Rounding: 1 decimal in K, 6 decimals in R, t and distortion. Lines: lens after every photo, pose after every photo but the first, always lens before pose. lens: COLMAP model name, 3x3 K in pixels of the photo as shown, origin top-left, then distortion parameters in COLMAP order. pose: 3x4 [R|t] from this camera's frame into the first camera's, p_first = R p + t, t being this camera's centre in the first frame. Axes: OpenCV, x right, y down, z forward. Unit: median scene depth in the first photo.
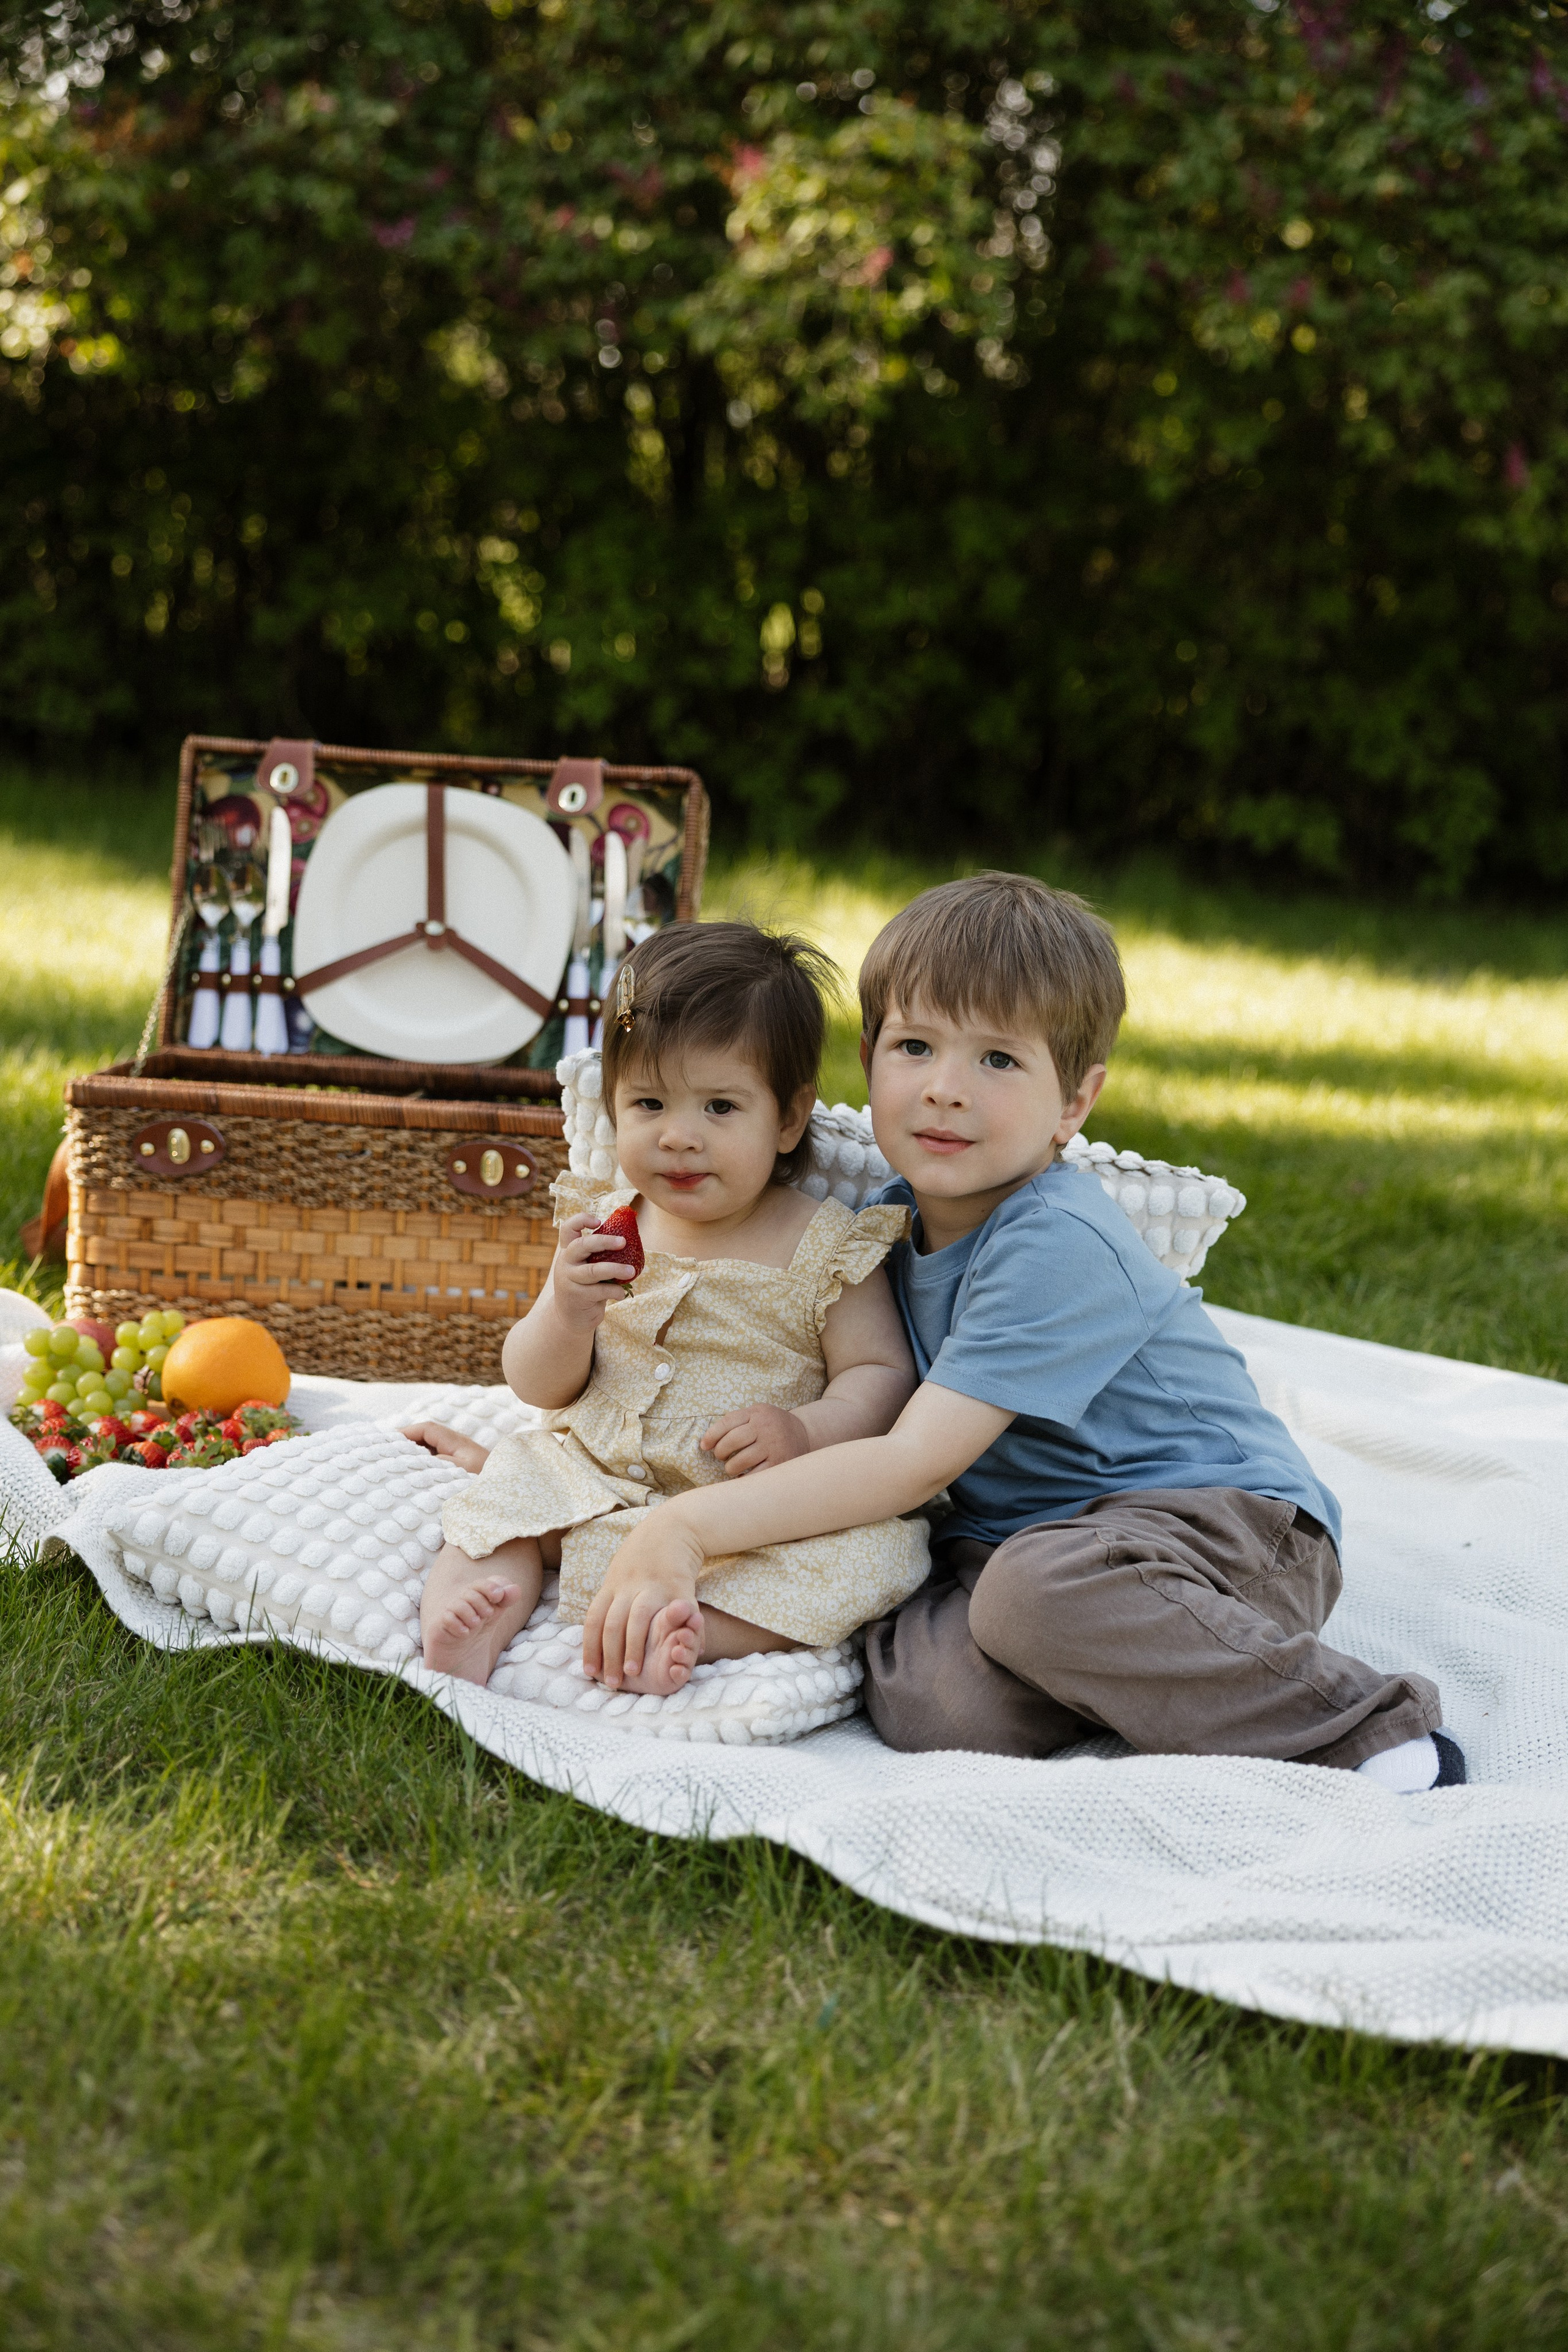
lens RADIAL K [[3521.6, 0, 784.0], [0, 3521.6, 1176.0], [0, 0, 1]] dist [0.037431, -0.004922]
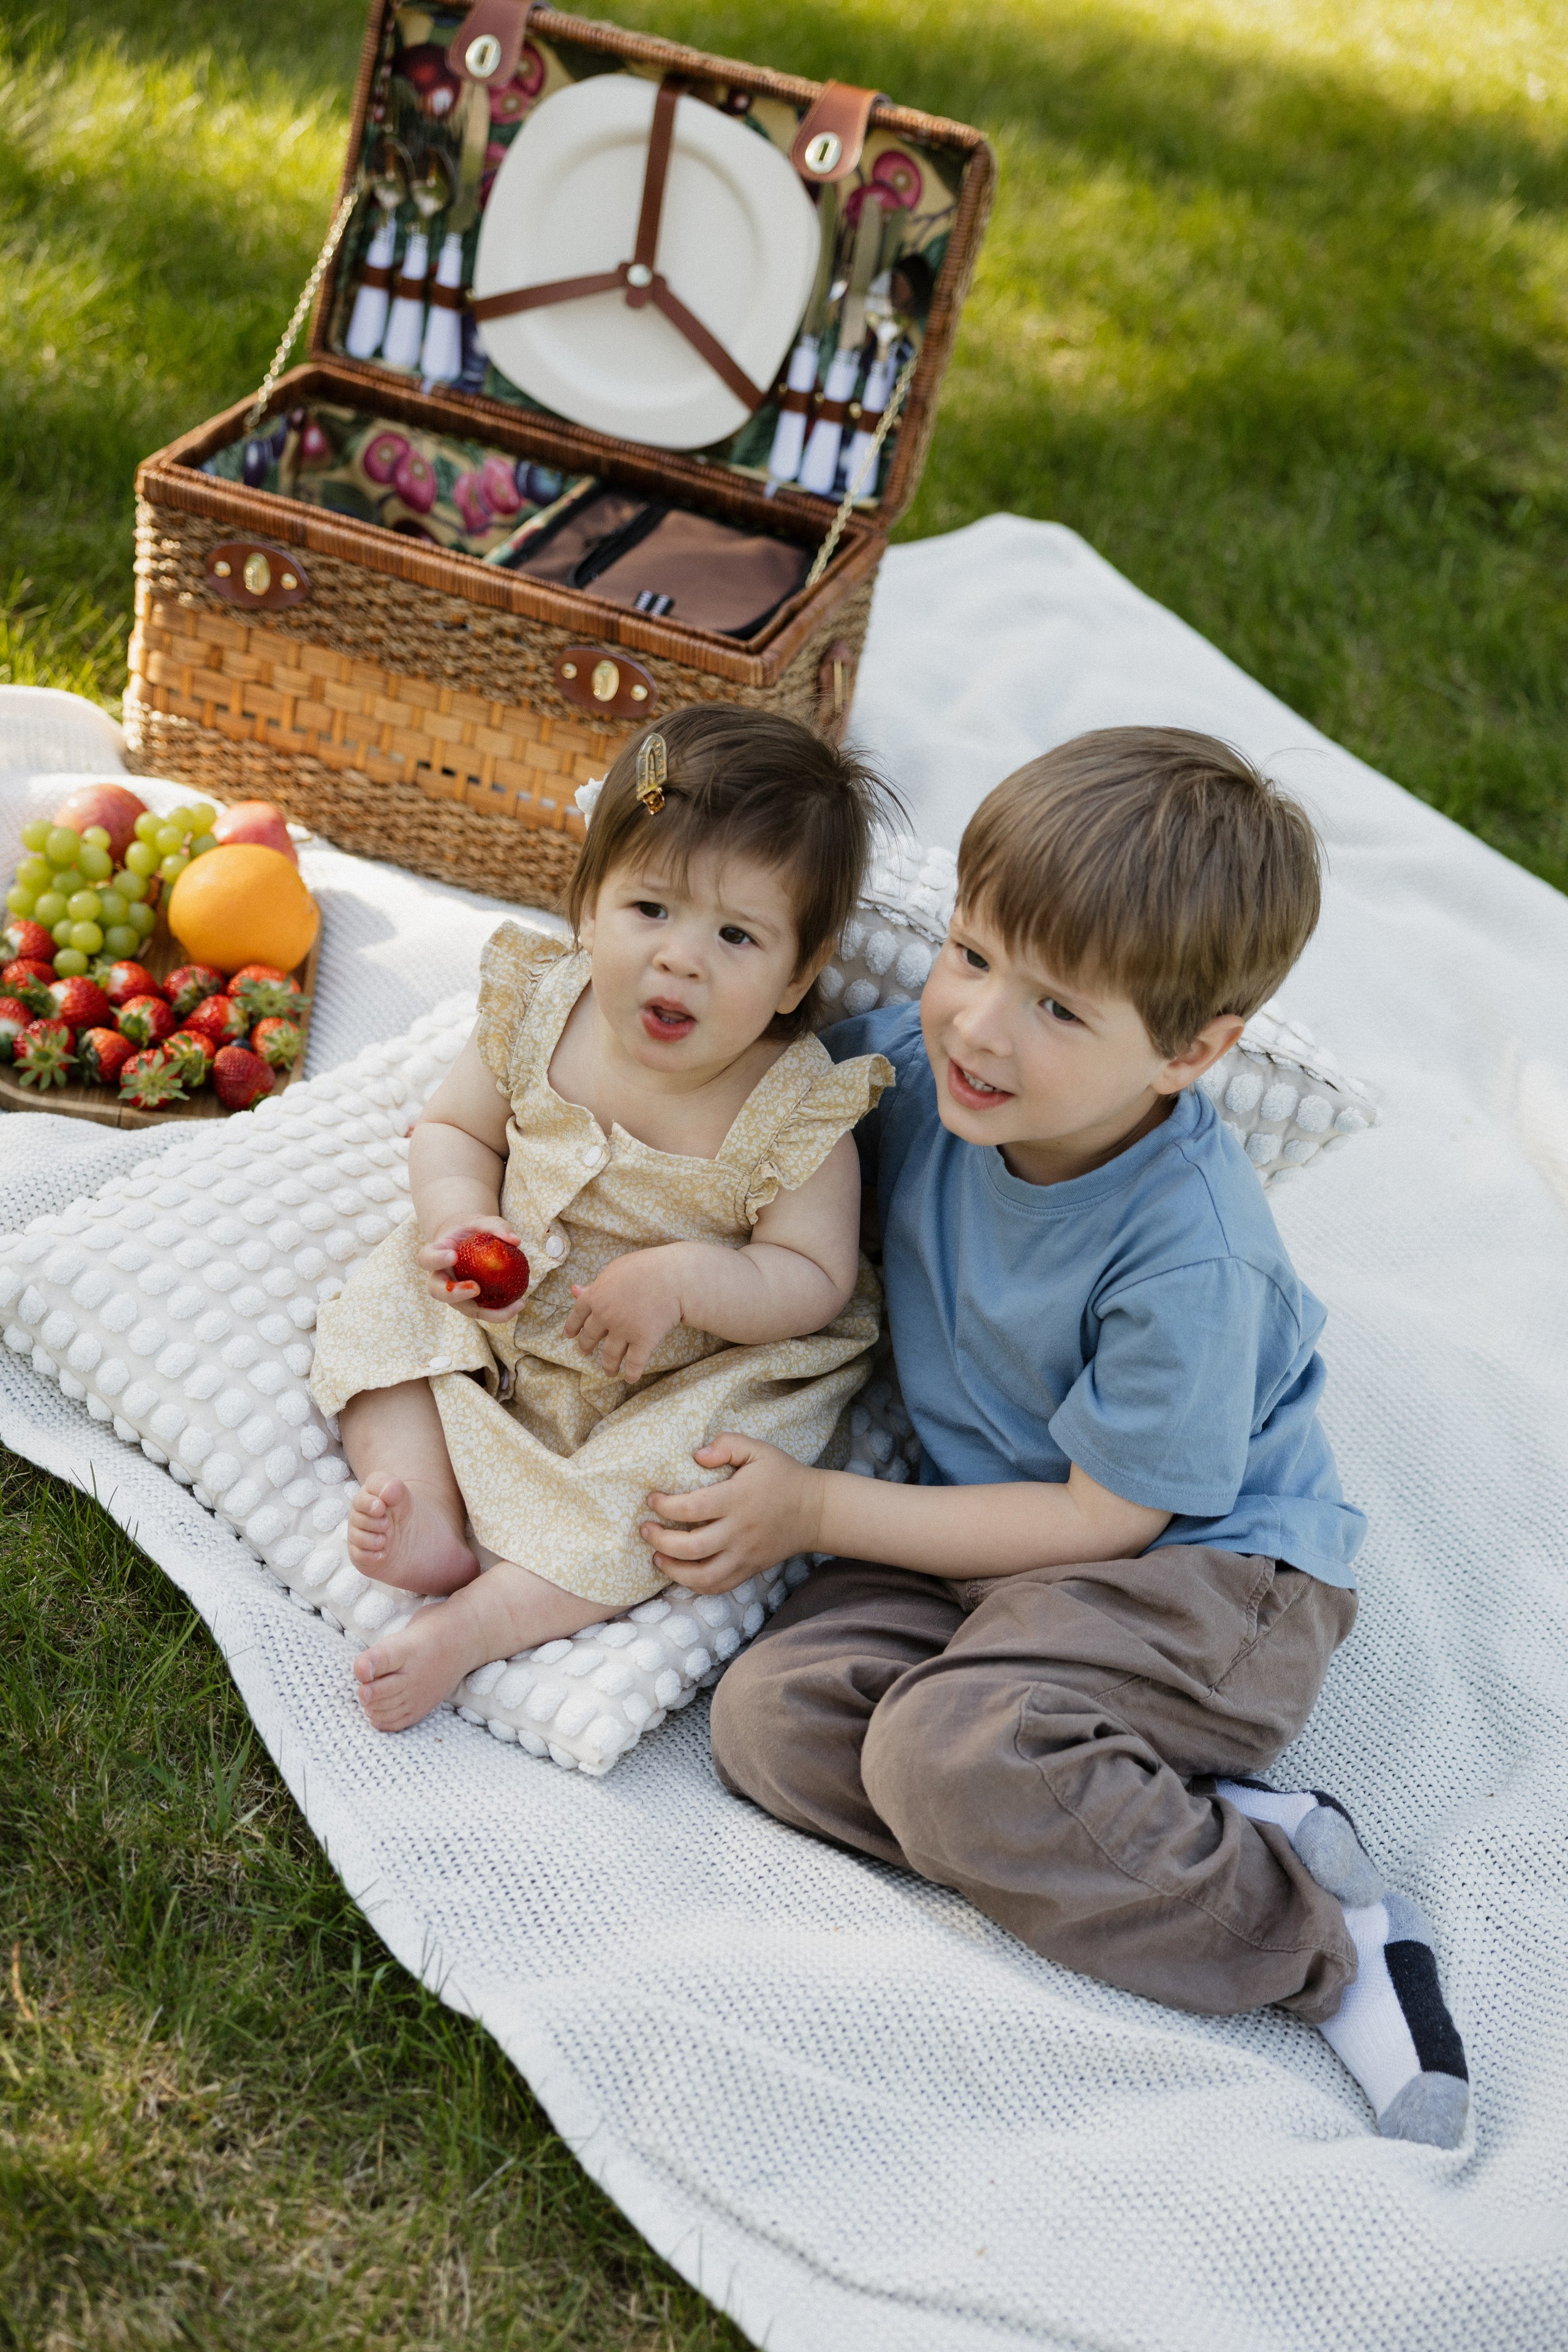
lens RADIAL K [[3480.6, 0, 786.2], [0, 3480.6, 1232.3], [0, 0, 1]] dist [0.002645, -0.023701]
pose [[0.969437, 0.219850, -0.108892, 0.077399], [-0.153231, 0.889198, 0.431099, -0.247434], [0.191604, -0.401238, 0.895710, 0.210170]]
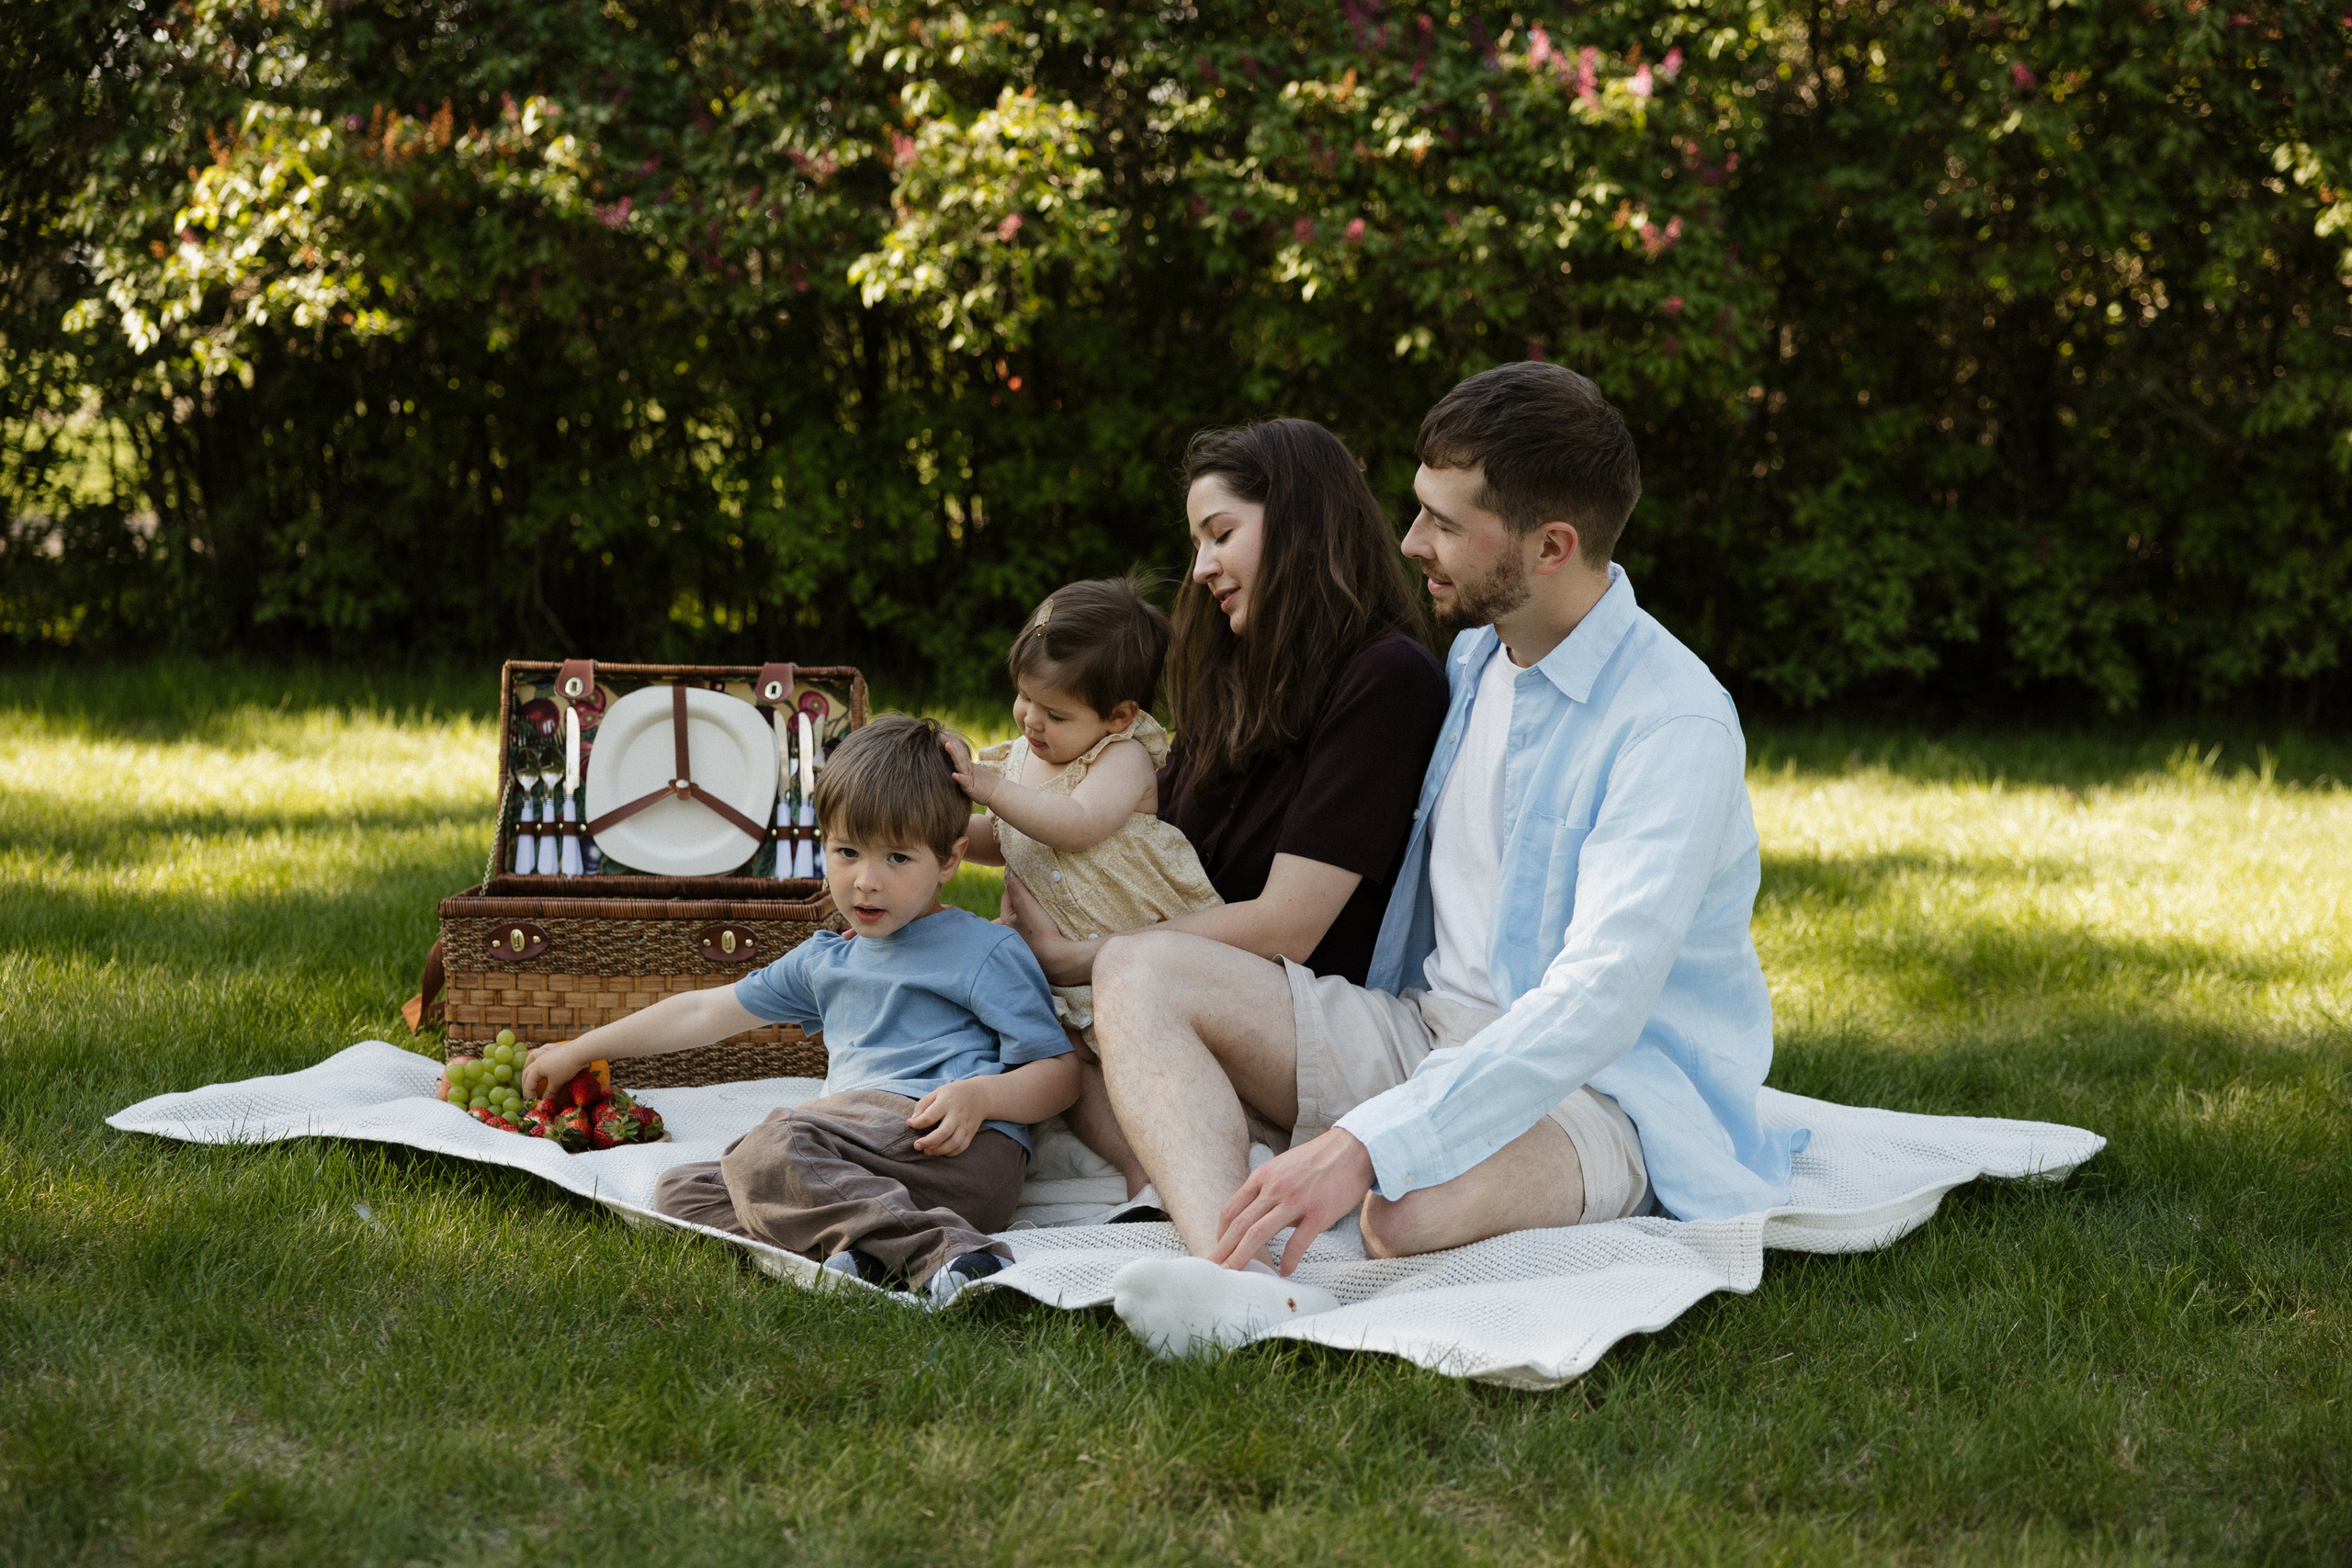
lens RADIAL K [[3521.3, 0, 1121.4], [0, 3521.3, 656.6], [0, 0, 1]] dist [0.037431, -0.004922]
pose [[0.998178, -0.050575, 0.032900, 0.039612], [0.053551, 0.993847, -0.096956, 0.030526], [-0.027794, 0.098541, 0.994745, -0.496087]]
